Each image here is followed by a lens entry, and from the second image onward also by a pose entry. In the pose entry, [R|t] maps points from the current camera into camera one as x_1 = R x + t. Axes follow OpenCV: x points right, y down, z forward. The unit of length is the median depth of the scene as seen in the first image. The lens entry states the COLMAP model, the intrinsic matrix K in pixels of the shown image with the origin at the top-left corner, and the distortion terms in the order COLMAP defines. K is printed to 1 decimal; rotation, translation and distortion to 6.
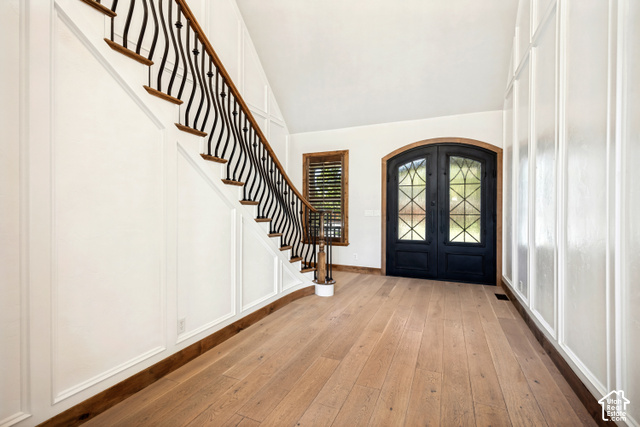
lens RADIAL K [[283.1, 0, 321.3], [0, 283.1, 212.7], [0, 0, 1]] dist [-0.013567, -0.001146]
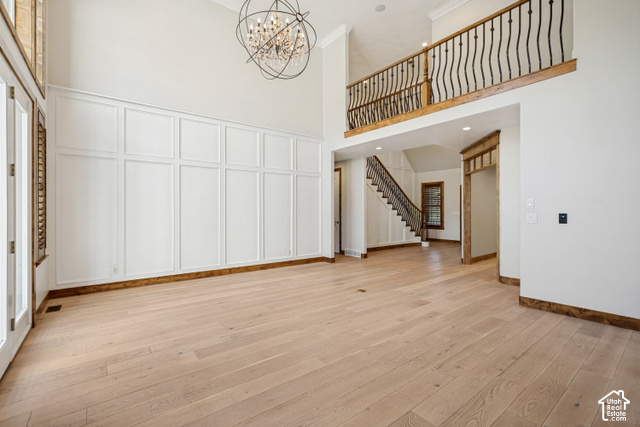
lens RADIAL K [[283.1, 0, 321.5], [0, 283.1, 214.7], [0, 0, 1]] dist [-0.013567, -0.001146]
pose [[0.878054, 0.000191, -0.478562, 0.306501], [-0.000021, 1.000000, 0.000359, 0.013544], [0.478562, -0.000305, 0.878054, -1.228457]]
